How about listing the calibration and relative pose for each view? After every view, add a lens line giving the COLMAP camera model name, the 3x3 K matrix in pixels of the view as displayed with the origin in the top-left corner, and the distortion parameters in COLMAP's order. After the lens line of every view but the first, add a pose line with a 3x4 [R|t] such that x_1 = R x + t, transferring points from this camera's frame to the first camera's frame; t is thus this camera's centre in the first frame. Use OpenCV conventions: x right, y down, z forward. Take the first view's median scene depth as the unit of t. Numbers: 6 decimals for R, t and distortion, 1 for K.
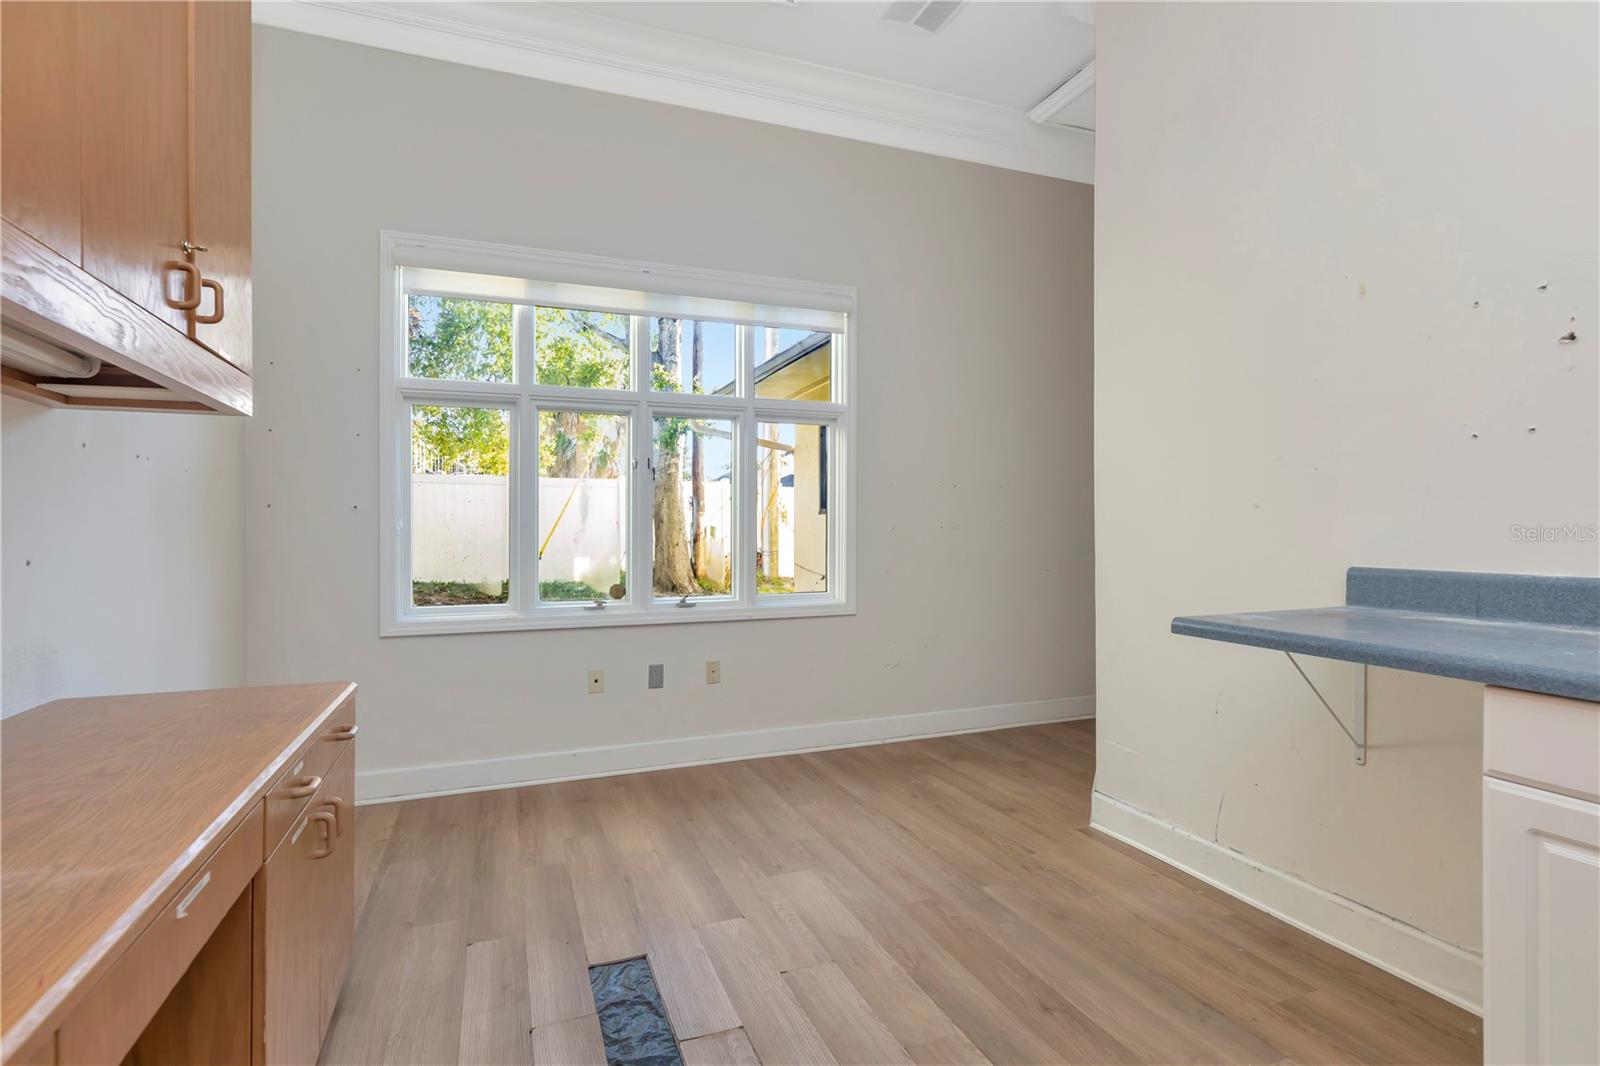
lens RADIAL K [[771.0, 0, 802.7], [0, 771.0, 532.7], [0, 0, 1]] dist [0.012086, -0.003302]
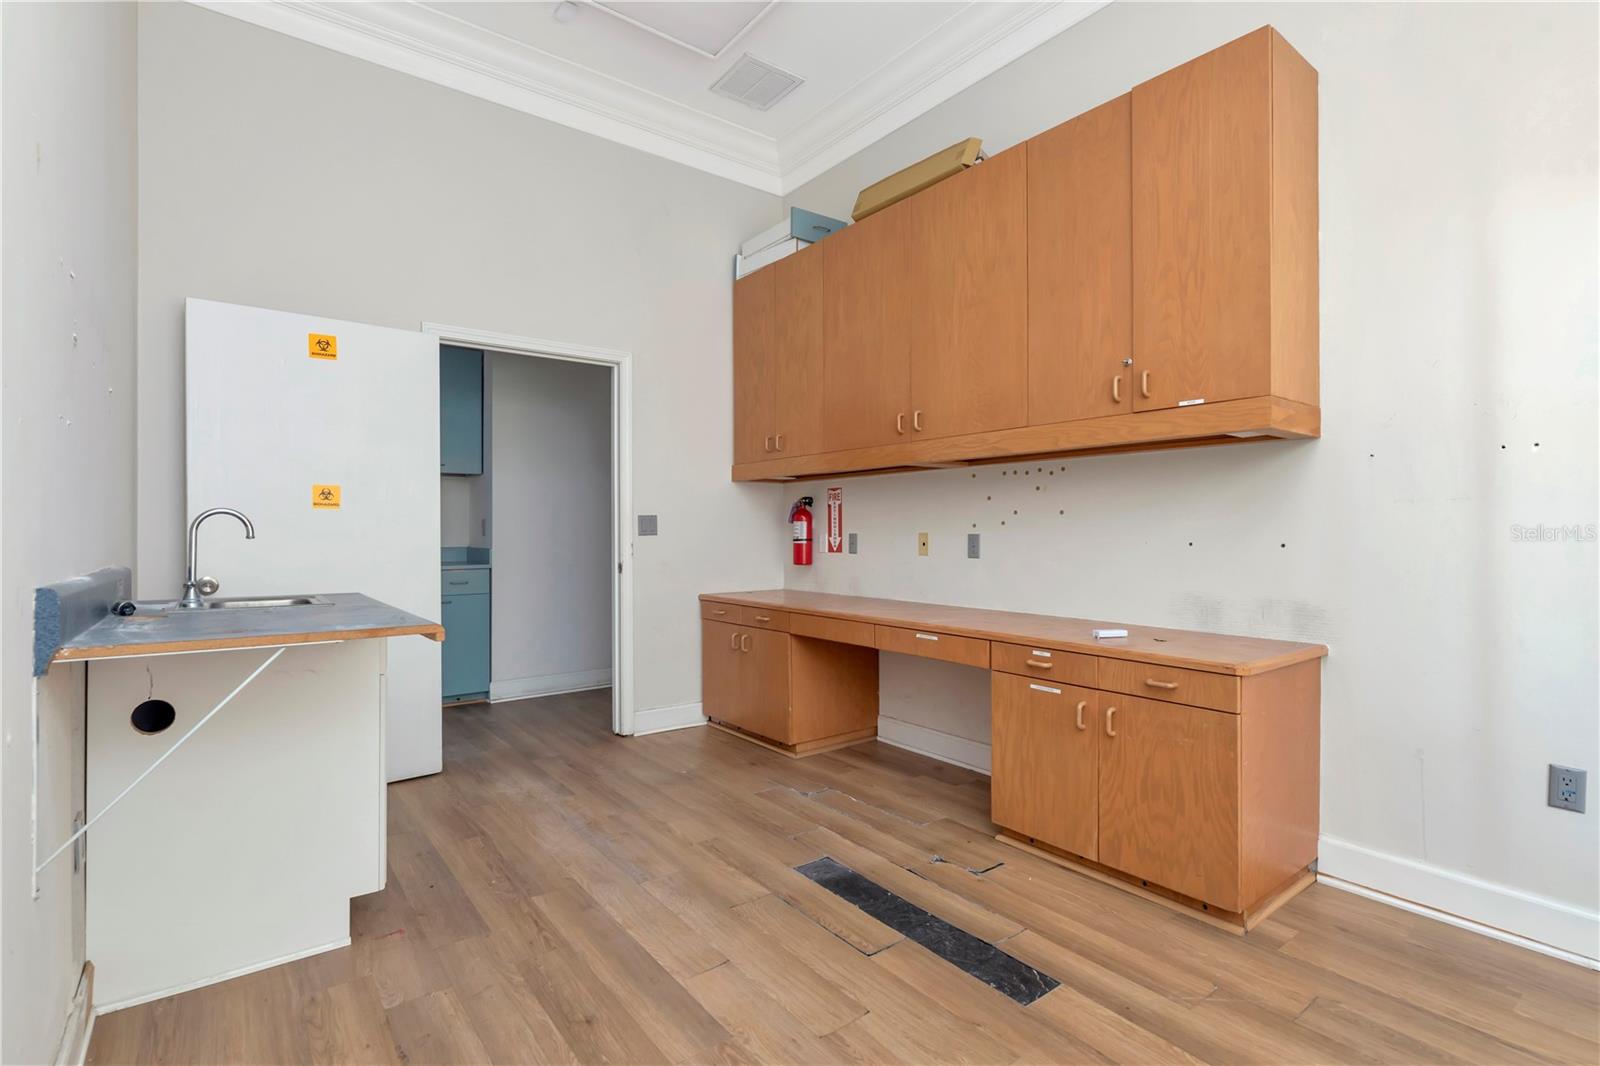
lens RADIAL K [[771.0, 0, 813.3], [0, 771.0, 526.5], [0, 0, 1]] dist [0.012086, -0.003302]
pose [[-0.959688, 0.005925, -0.281004, 0.316039], [0.007486, 0.999962, -0.004482, 0.000402], [0.280966, -0.006405, -0.959696, 2.036239]]
